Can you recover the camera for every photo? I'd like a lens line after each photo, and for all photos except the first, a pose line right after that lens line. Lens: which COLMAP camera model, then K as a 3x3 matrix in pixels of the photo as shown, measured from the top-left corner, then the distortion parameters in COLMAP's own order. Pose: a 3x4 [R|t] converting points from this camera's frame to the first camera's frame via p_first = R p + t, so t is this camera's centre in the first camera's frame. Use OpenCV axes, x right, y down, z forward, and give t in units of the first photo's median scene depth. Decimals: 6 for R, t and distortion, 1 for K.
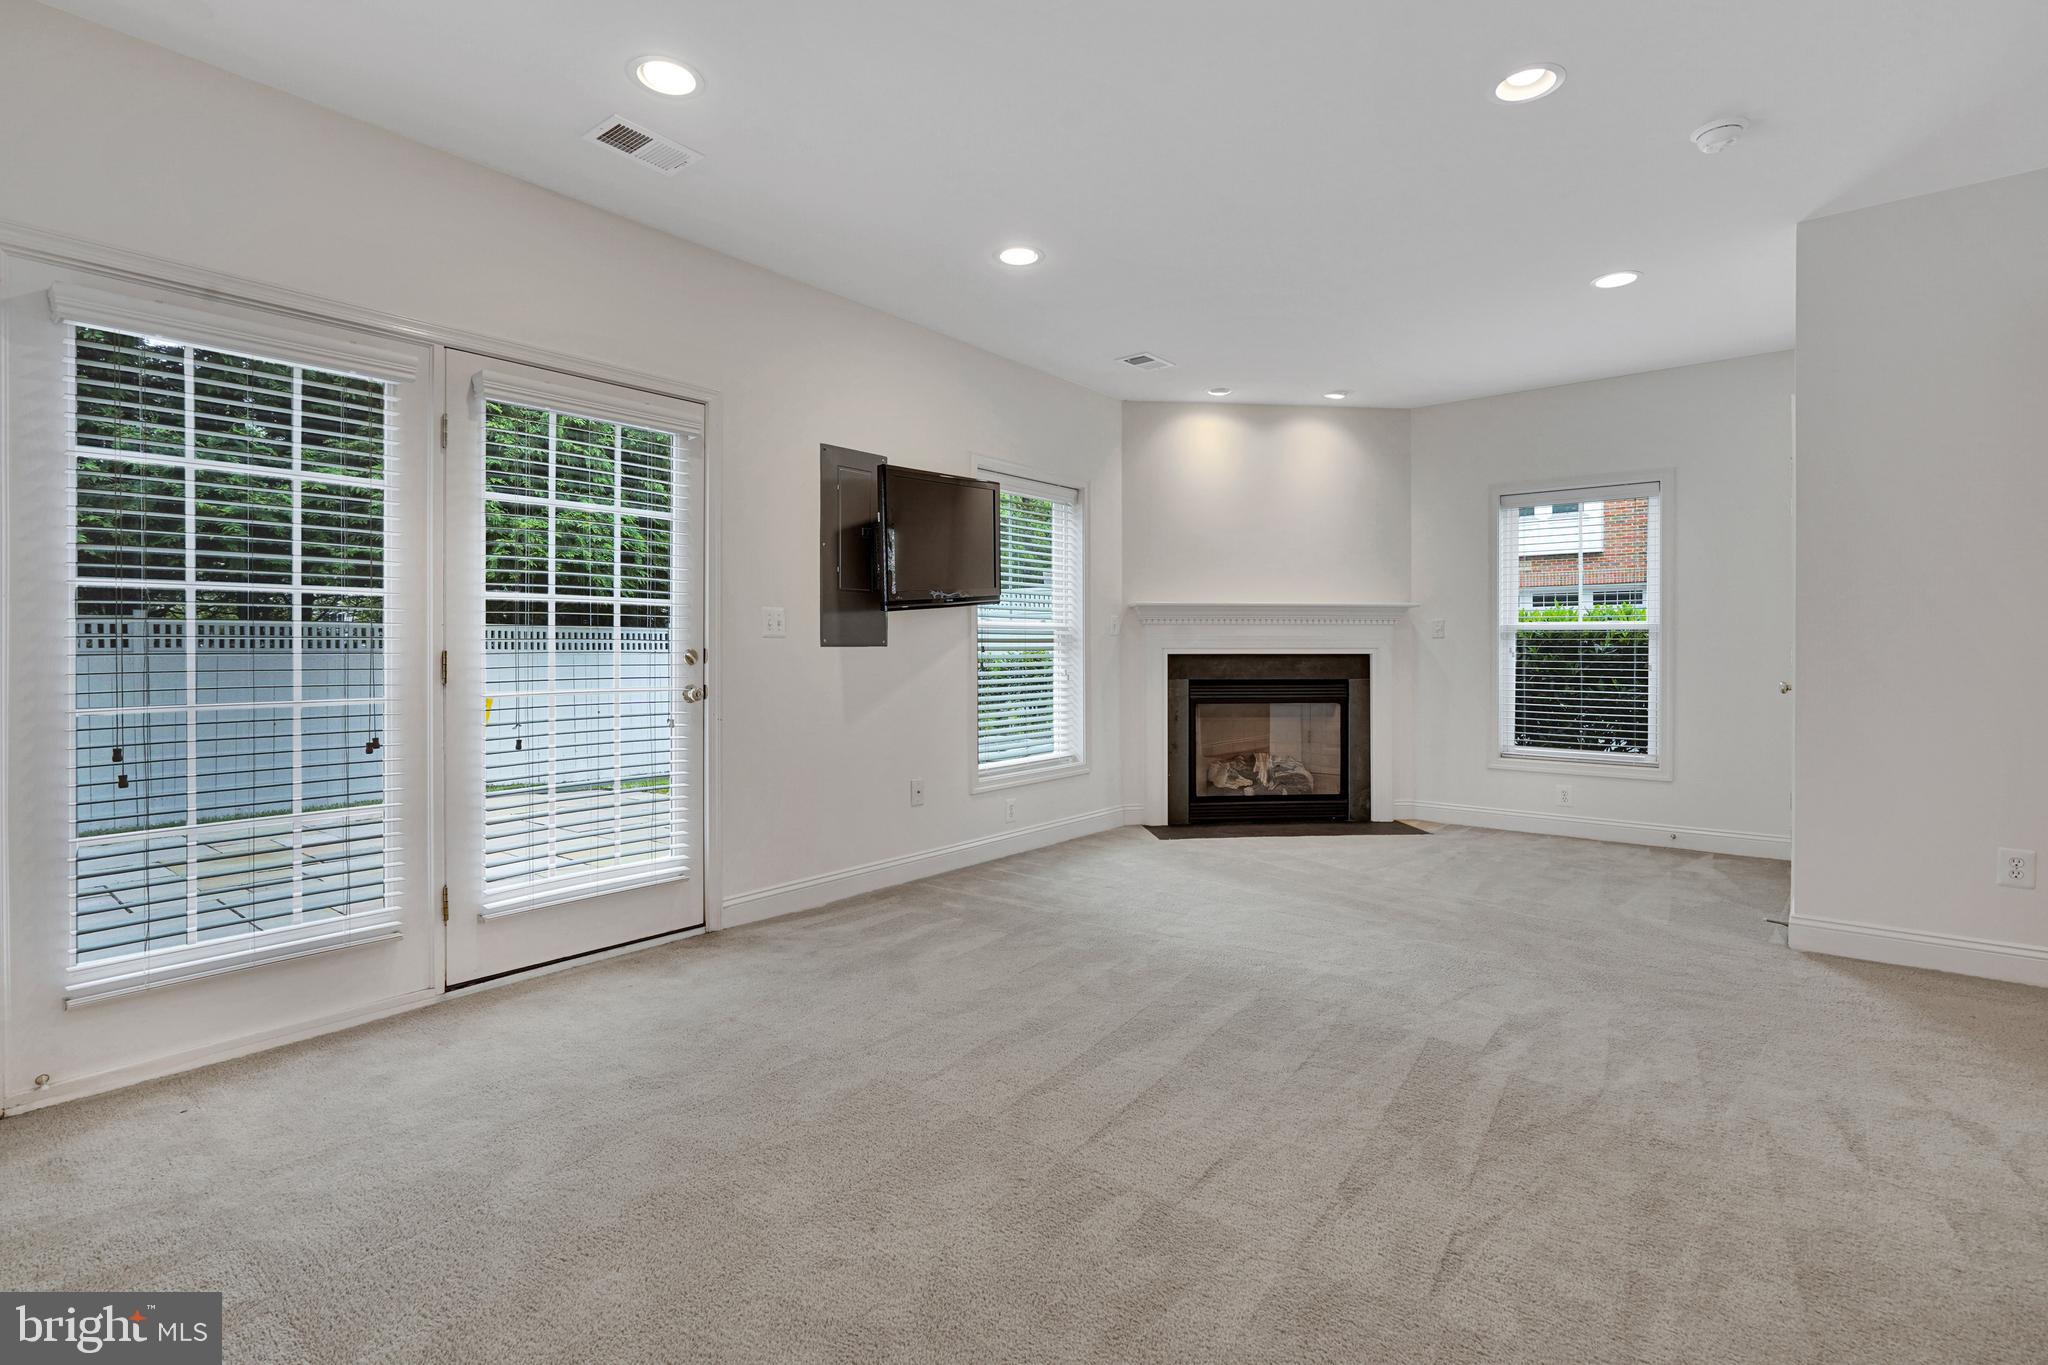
lens RADIAL K [[954.8, 0, 1022.2], [0, 954.8, 674.1], [0, 0, 1]] dist [-0.000135, -0.000043]
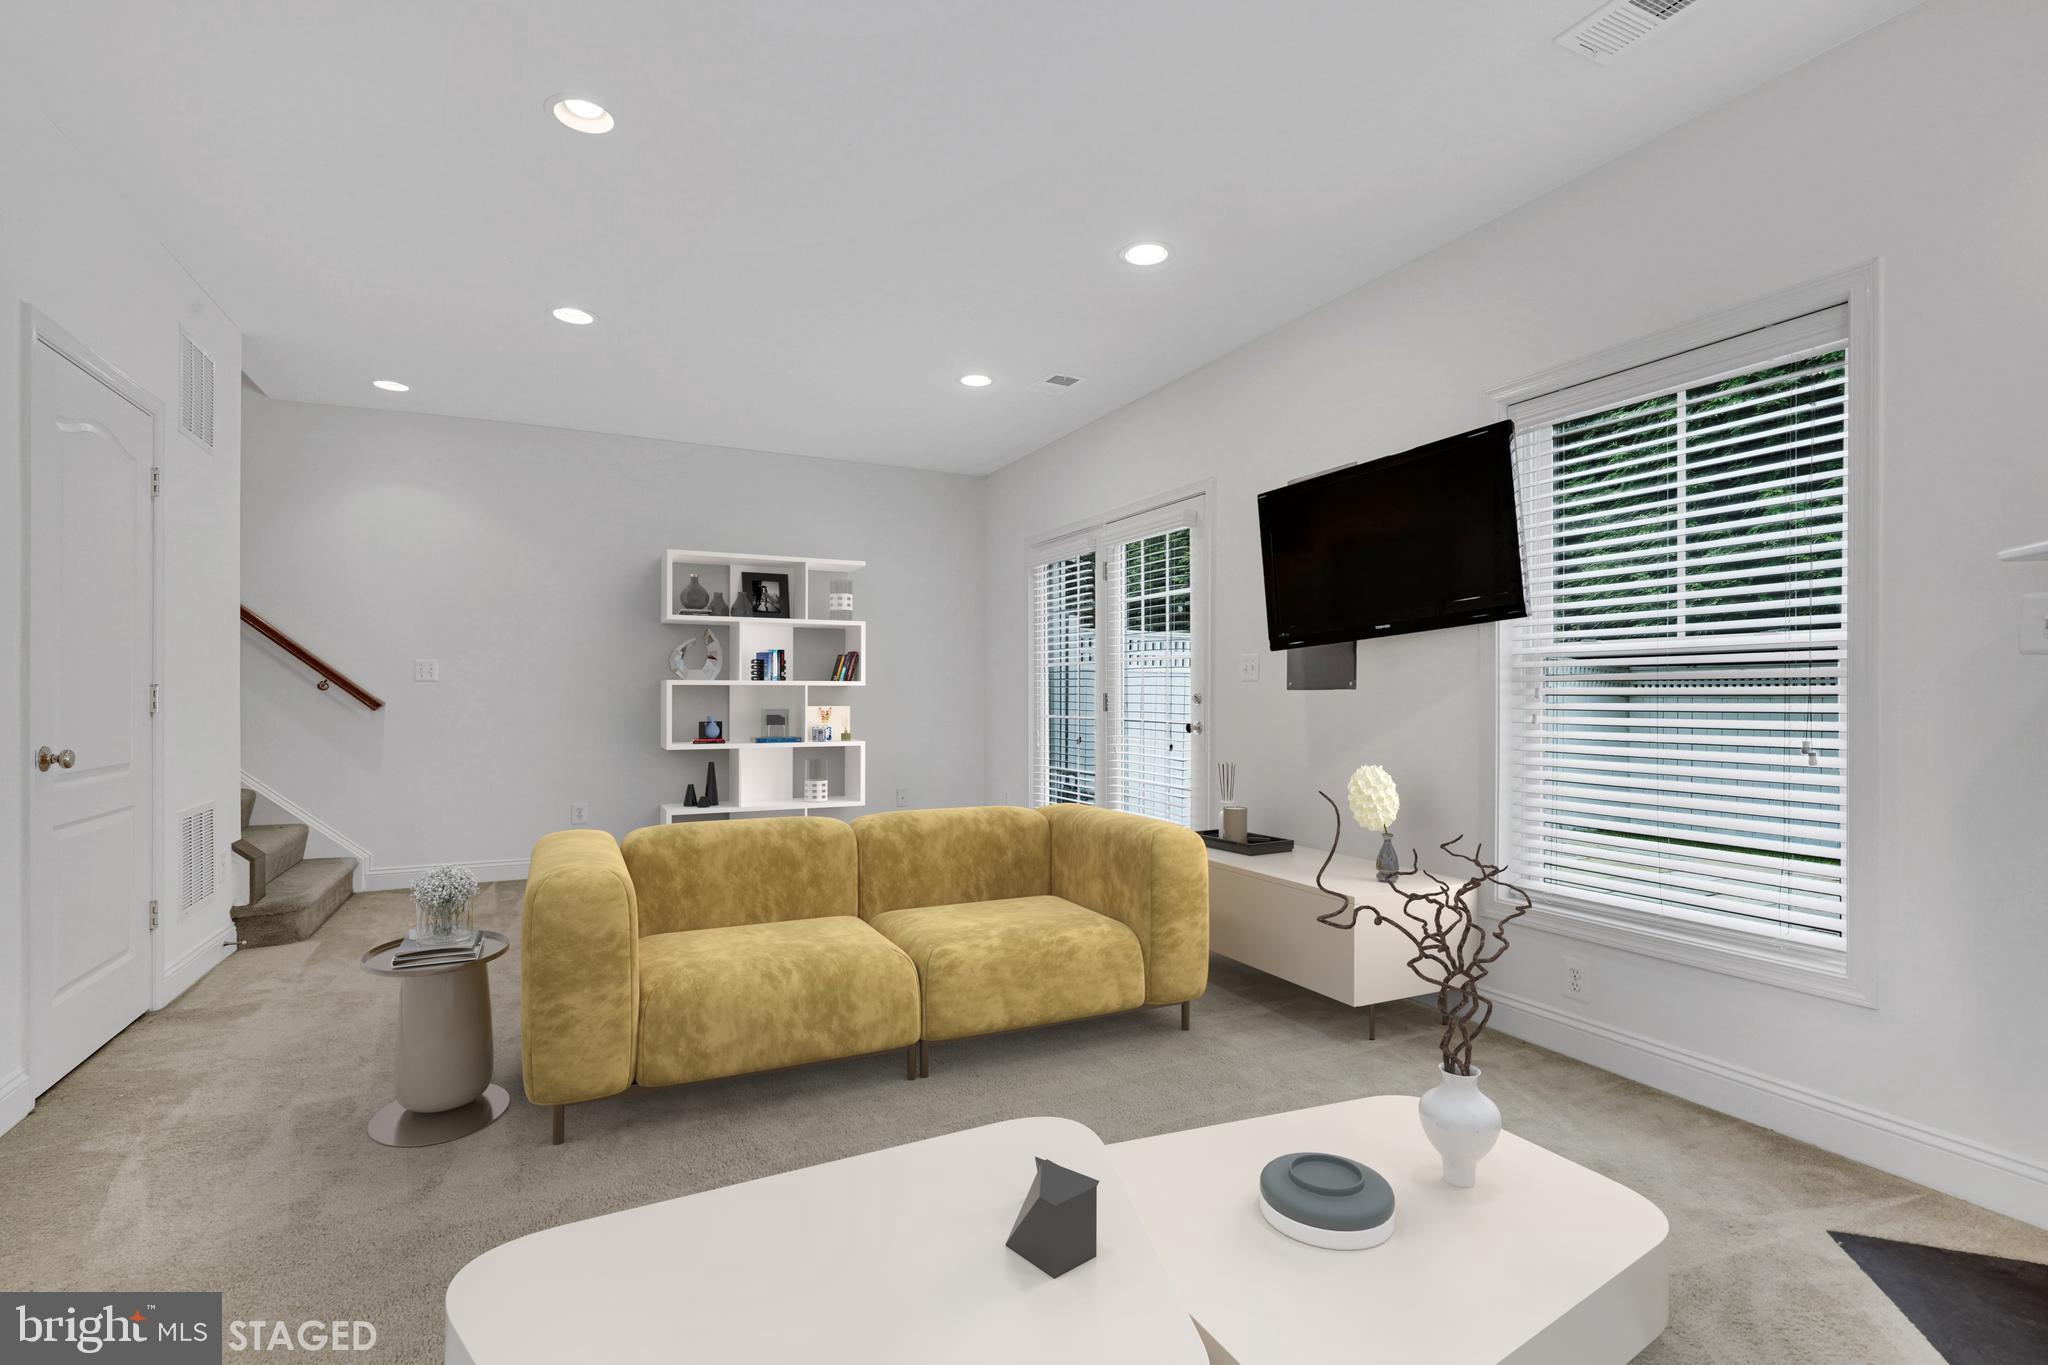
lens RADIAL K [[954.8, 0, 1022.2], [0, 954.8, 674.1], [0, 0, 1]] dist [-0.000135, -0.000043]
pose [[-0.426390, -0.000041, -0.904539, 0.892729], [-0.004030, 0.999990, 0.001854, -0.050894], [0.904530, 0.004436, -0.426386, 1.341787]]
